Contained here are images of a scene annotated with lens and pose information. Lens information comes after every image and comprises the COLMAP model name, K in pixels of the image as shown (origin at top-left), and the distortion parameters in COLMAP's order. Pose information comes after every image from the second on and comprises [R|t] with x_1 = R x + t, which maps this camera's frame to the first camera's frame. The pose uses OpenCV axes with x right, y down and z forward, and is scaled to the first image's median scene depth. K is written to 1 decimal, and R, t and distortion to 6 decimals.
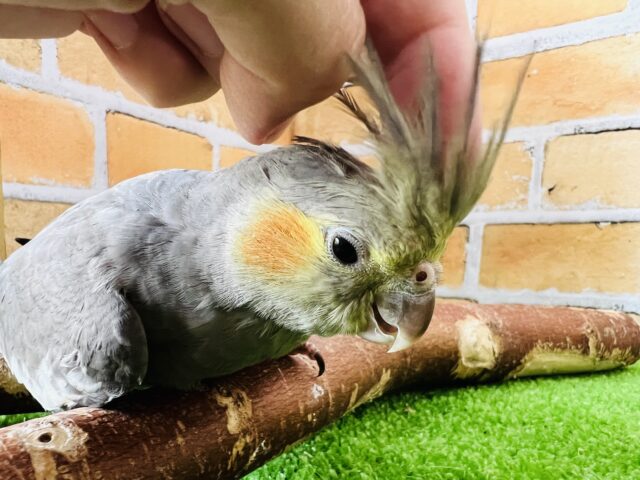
lens RADIAL K [[485.6, 0, 293.8], [0, 485.6, 291.9], [0, 0, 1]] dist [-0.032949, 0.004455]
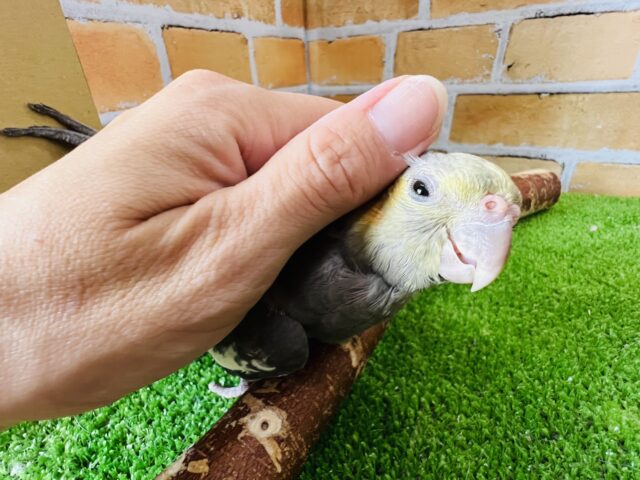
lens RADIAL K [[323.6, 0, 320.0], [0, 323.6, 240.0], [0, 0, 1]] dist [-0.038069, 0.009827]
pose [[0.995185, -0.084356, 0.049902, -0.072609], [0.058924, 0.921805, 0.383149, -0.141140], [-0.078320, -0.378364, 0.922338, 0.053537]]
